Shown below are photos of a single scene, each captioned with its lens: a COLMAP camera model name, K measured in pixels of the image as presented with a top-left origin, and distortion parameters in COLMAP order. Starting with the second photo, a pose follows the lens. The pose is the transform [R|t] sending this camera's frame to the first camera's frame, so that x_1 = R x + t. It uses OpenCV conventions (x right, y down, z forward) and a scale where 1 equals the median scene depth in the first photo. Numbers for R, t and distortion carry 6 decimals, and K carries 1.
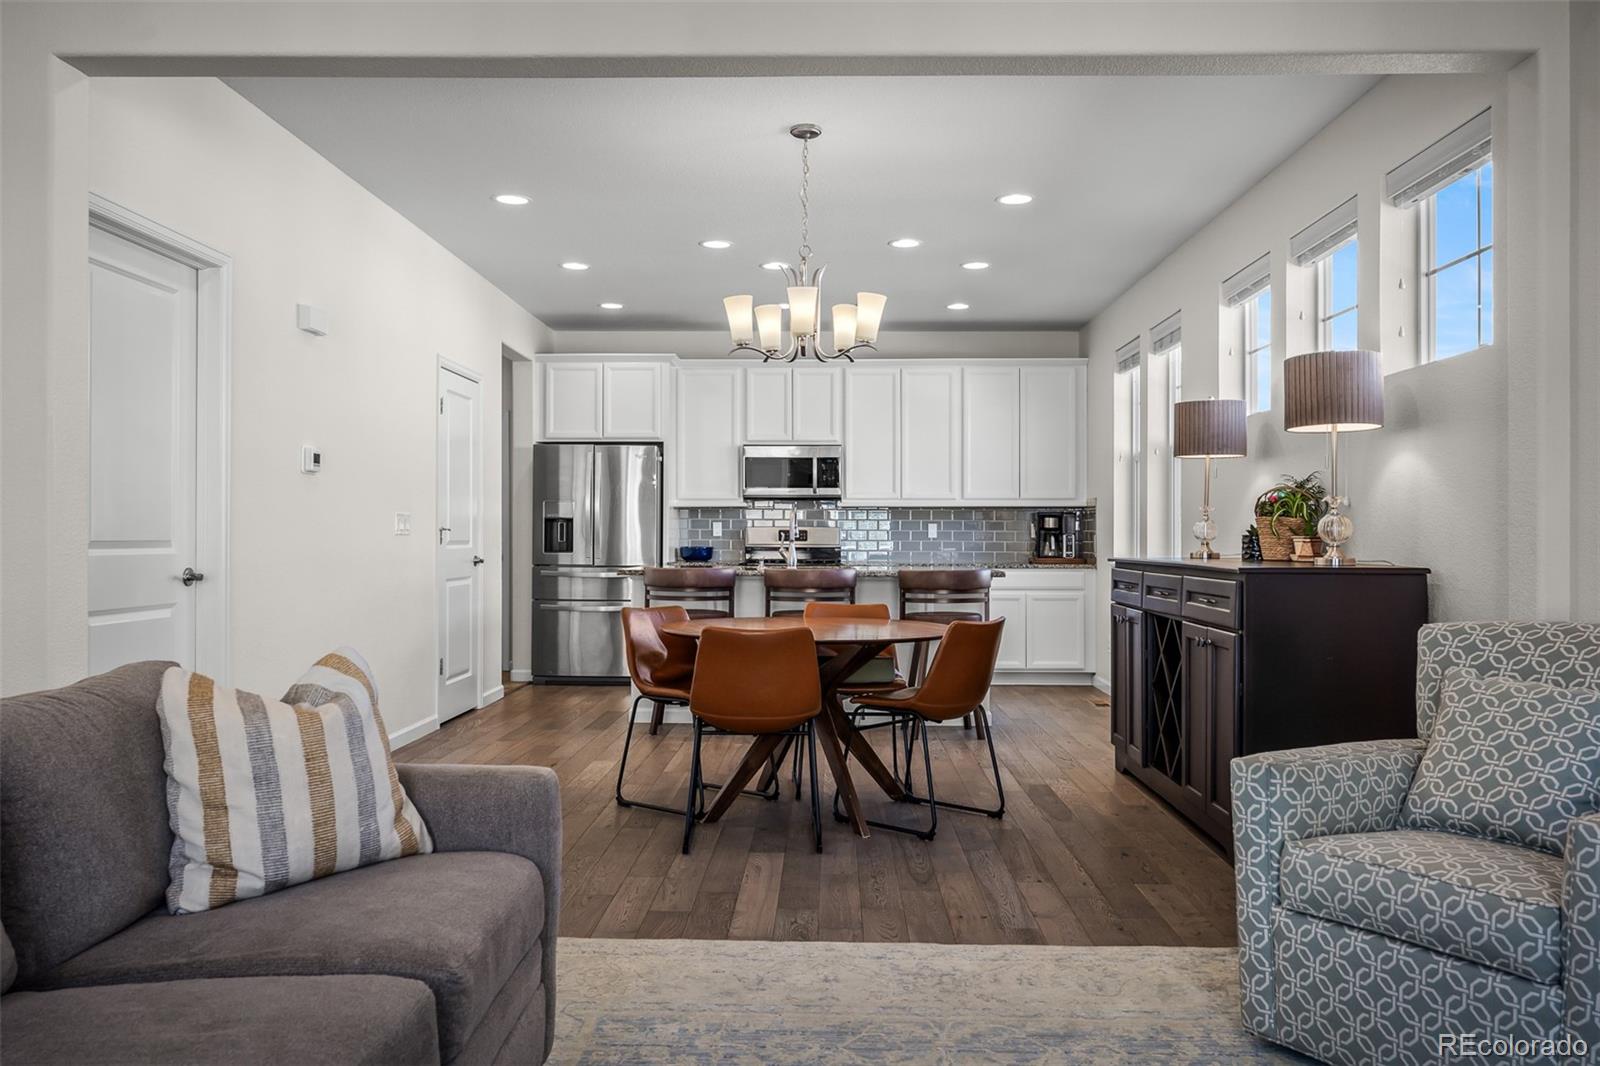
lens RADIAL K [[1219.9, 0, 800.0], [0, 1219.9, 533.0], [0, 0, 1]] dist [0.005464, 0.001953]
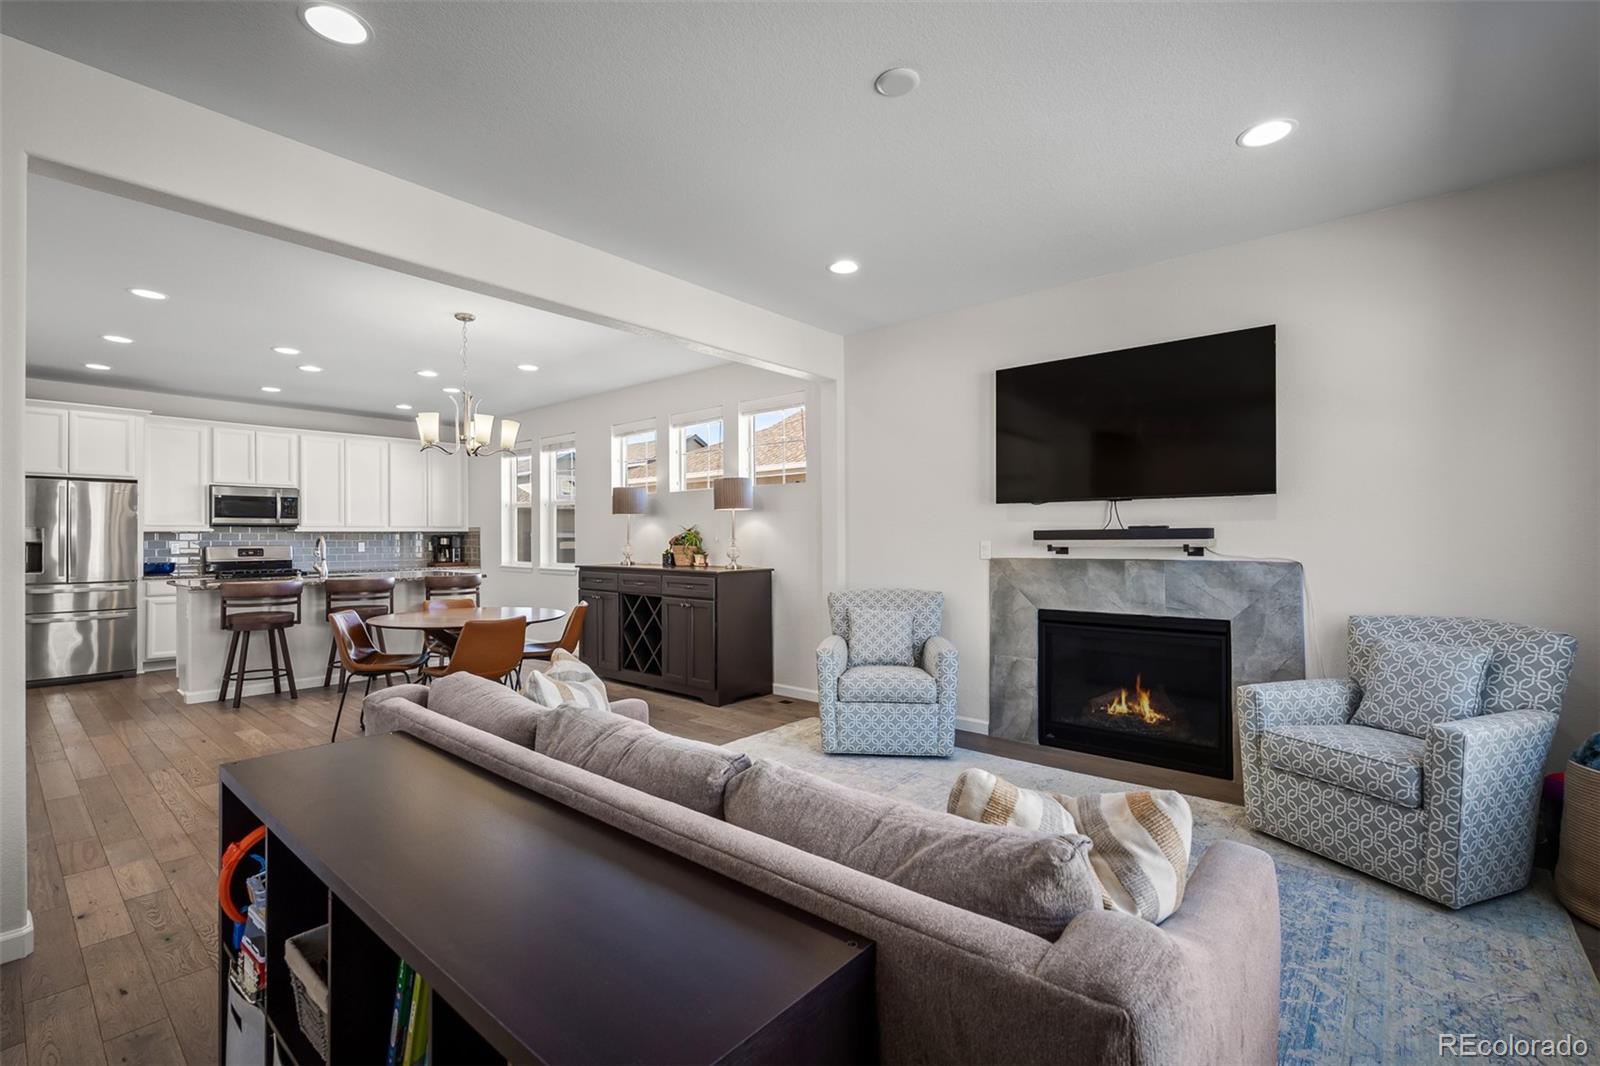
lens RADIAL K [[706.1, 0, 793.0], [0, 706.1, 534.5], [0, 0, 1]] dist [-0.001347, -0.000257]
pose [[0.632360, -0.002402, 0.774671, -0.307826], [0.002841, 0.999996, 0.000781, -0.022401], [-0.774669, 0.001707, 0.632364, 0.033808]]
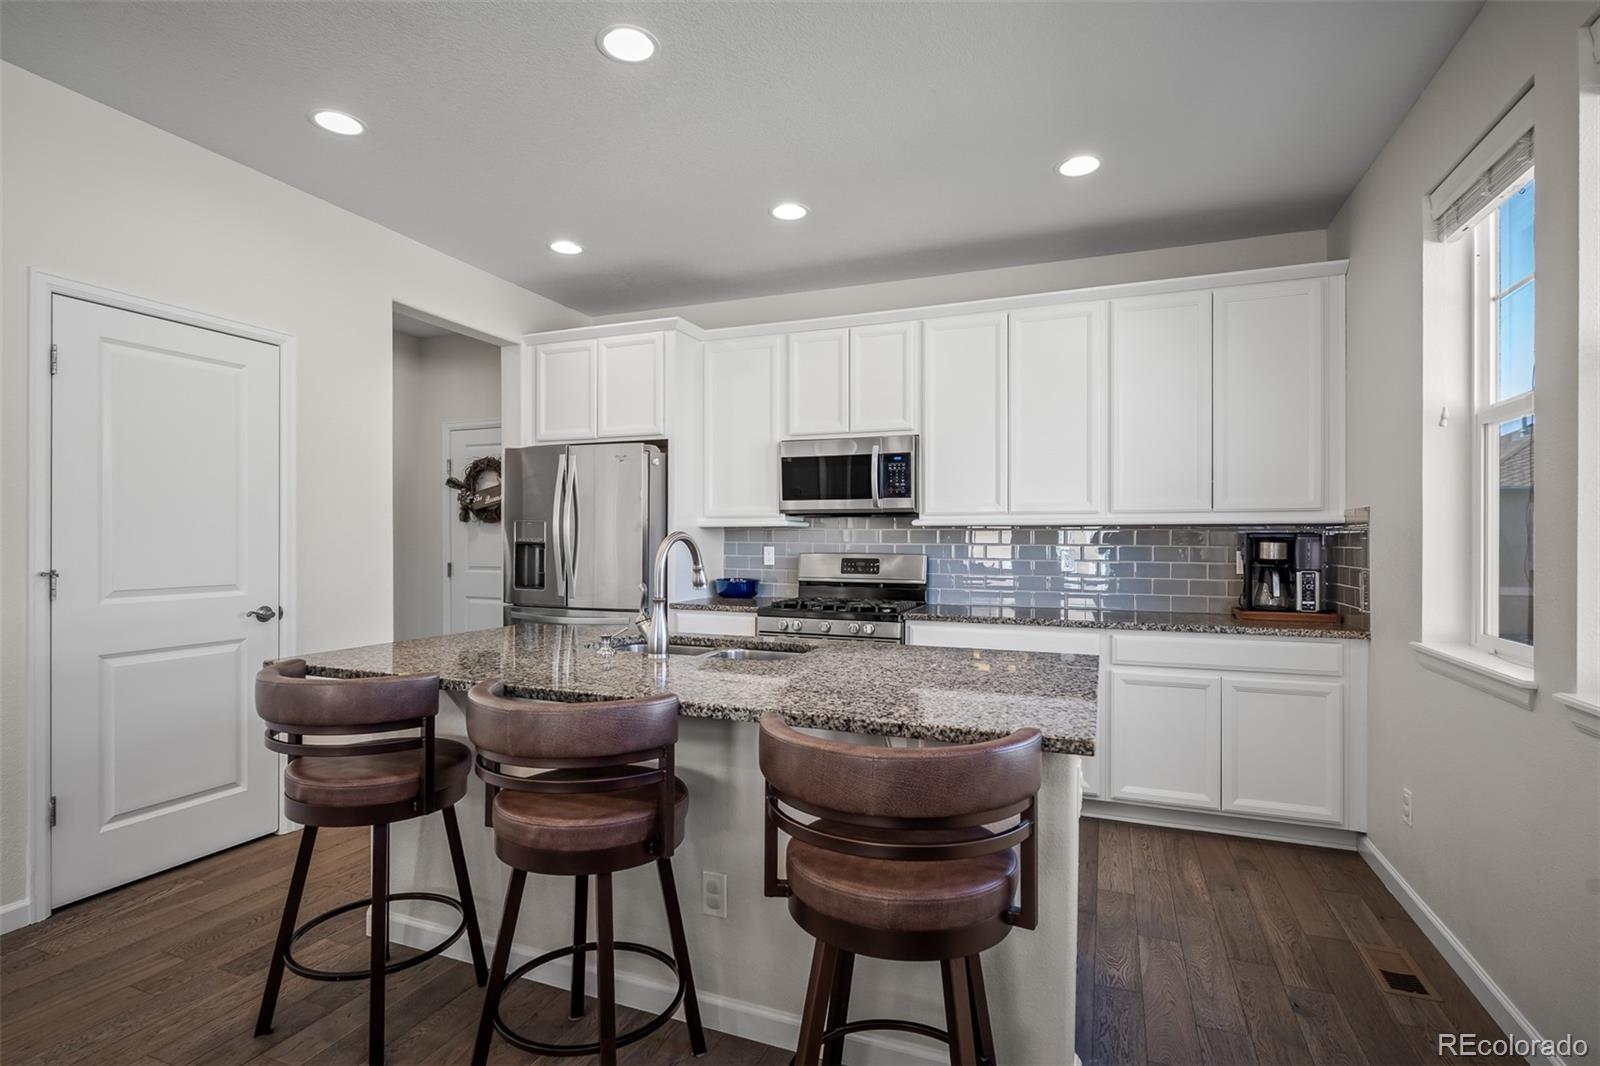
lens RADIAL K [[776.3, 0, 798.3], [0, 776.3, 537.8], [0, 0, 1]] dist [-0.002460, -0.000211]
pose [[0.938726, -0.000066, -0.344665, 0.154174], [-0.000186, 1.000000, -0.000698, -0.018614], [0.344665, 0.000719, 0.938725, 0.733094]]
